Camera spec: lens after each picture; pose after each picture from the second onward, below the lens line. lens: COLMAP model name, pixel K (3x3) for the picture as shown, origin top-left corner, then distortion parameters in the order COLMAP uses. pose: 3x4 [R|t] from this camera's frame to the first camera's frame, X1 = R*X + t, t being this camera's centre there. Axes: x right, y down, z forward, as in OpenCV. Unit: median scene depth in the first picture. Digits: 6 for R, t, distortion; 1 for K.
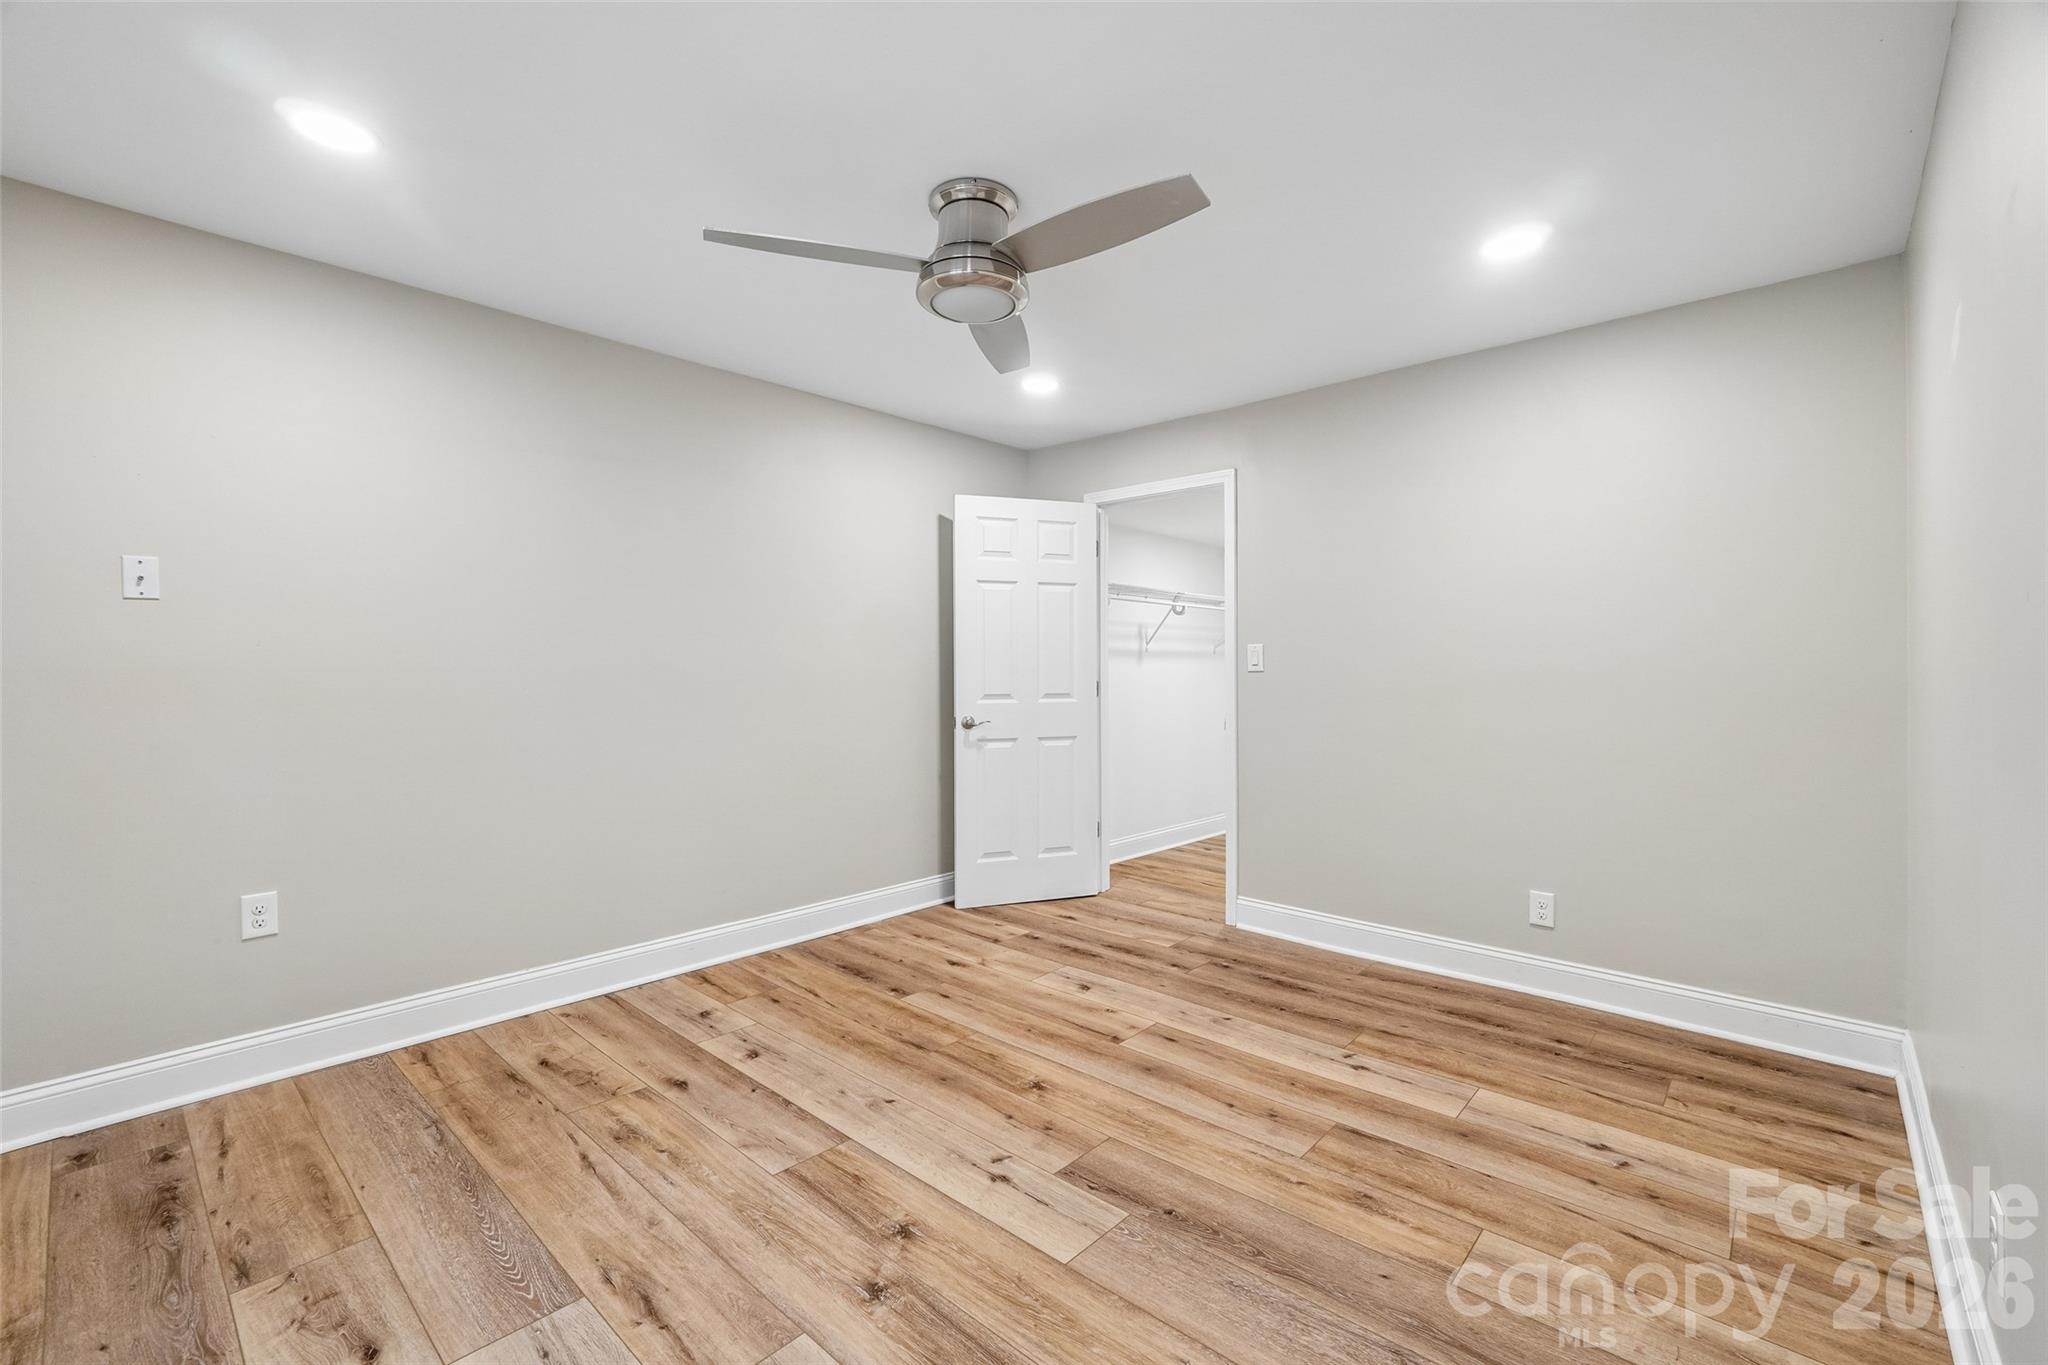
lens RADIAL K [[863.5, 0, 1016.8], [0, 863.5, 675.5], [0, 0, 1]] dist [-0.017355, 0.006459]
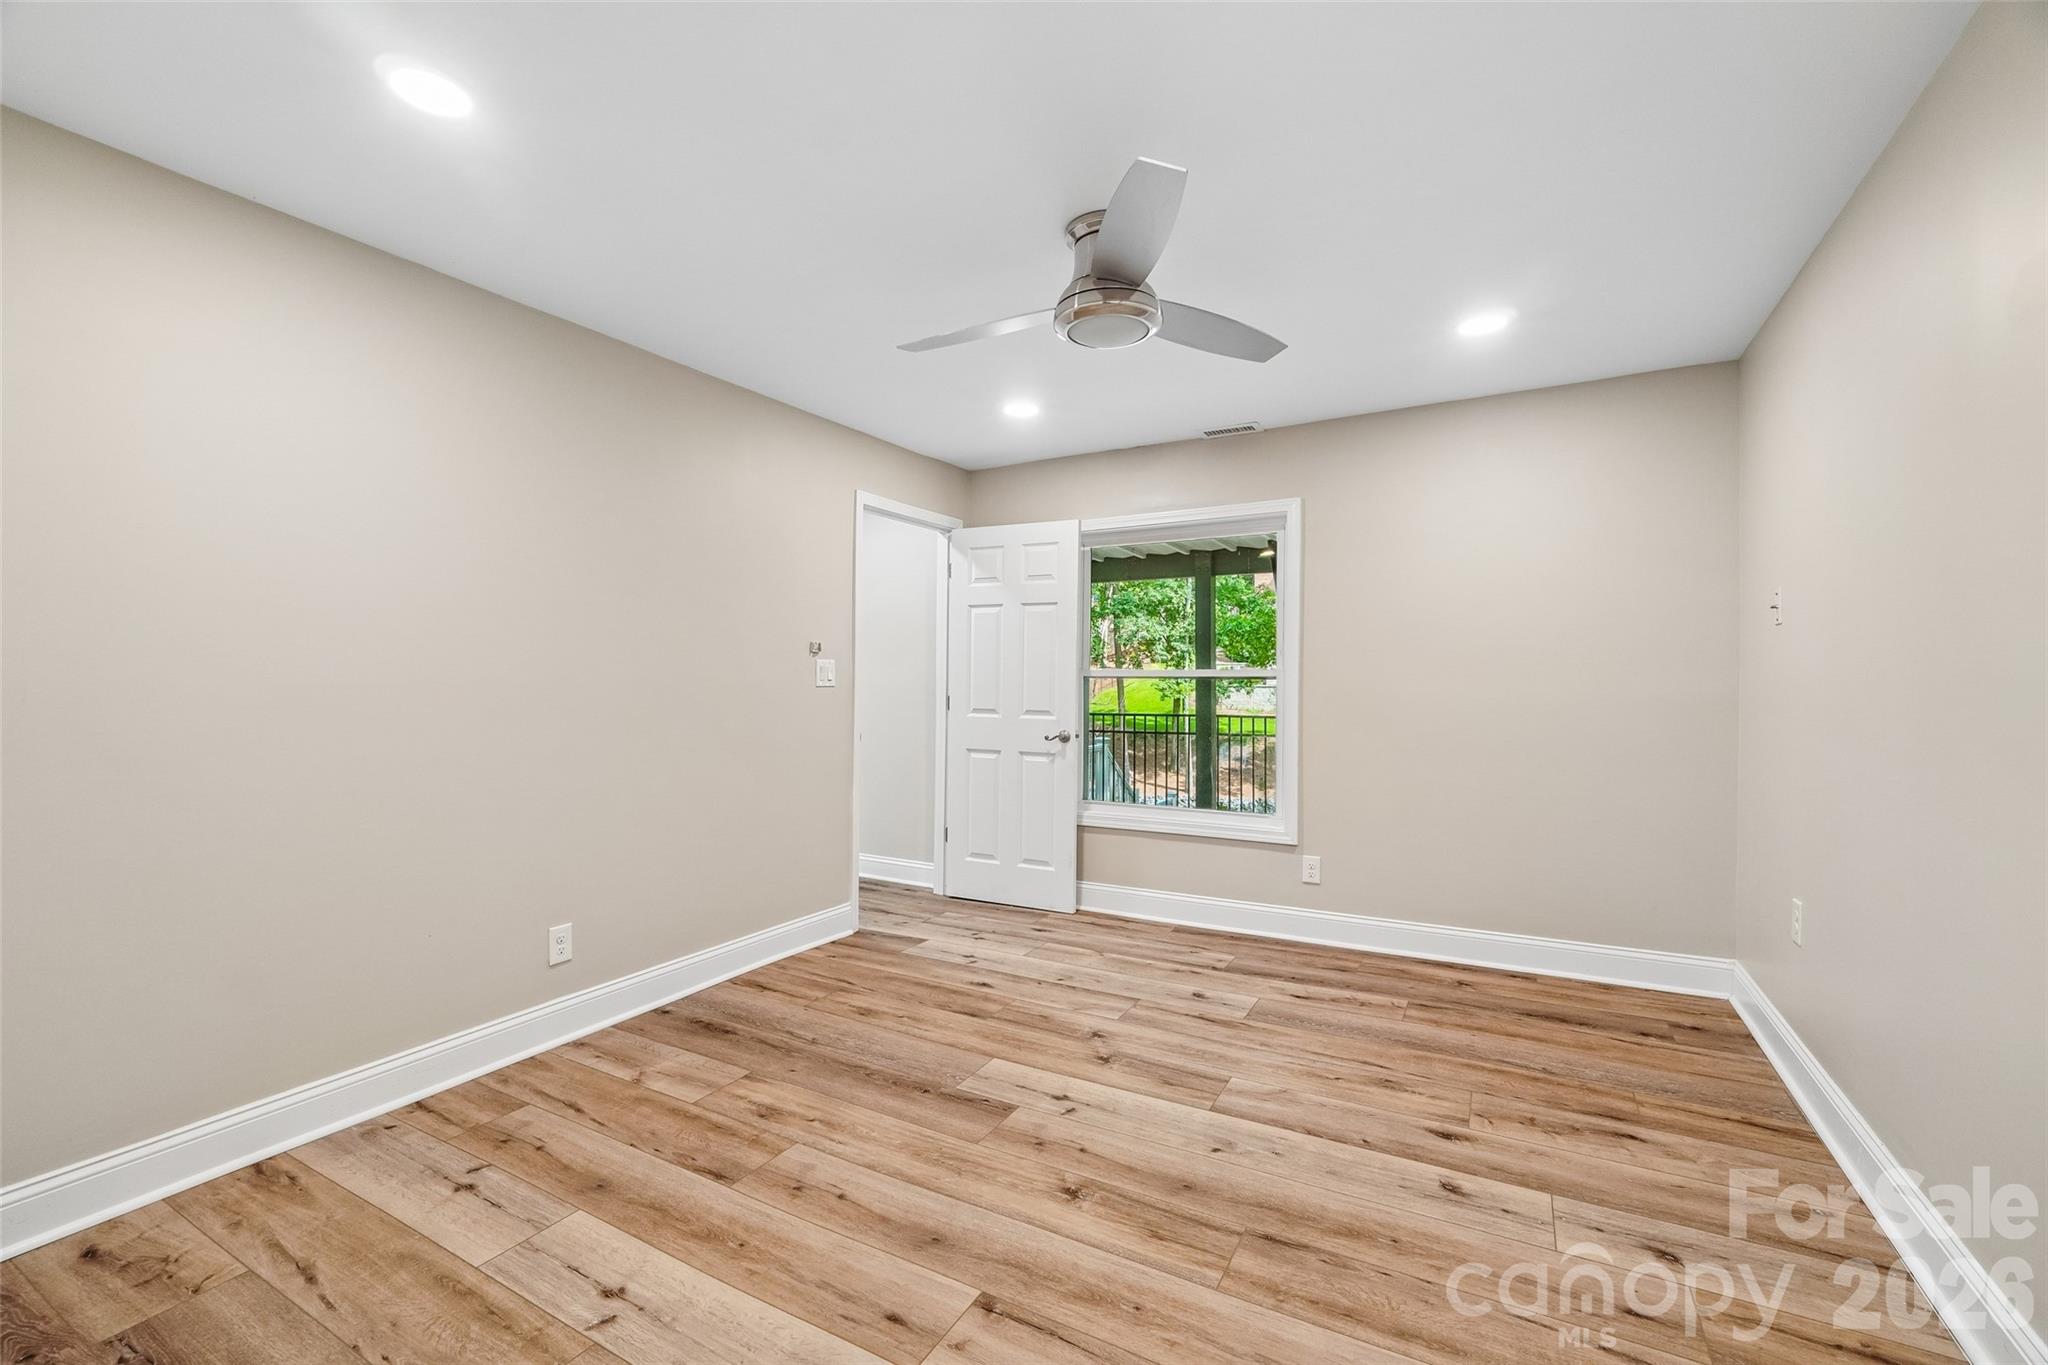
lens RADIAL K [[863.5, 0, 1029.8], [0, 863.5, 684.5], [0, 0, 1]] dist [-0.017355, 0.006459]
pose [[-0.972763, 0.001417, -0.231796, 0.273983], [-0.000795, 0.999955, 0.009448, -0.015323], [0.231799, 0.009375, -0.972719, 1.938025]]
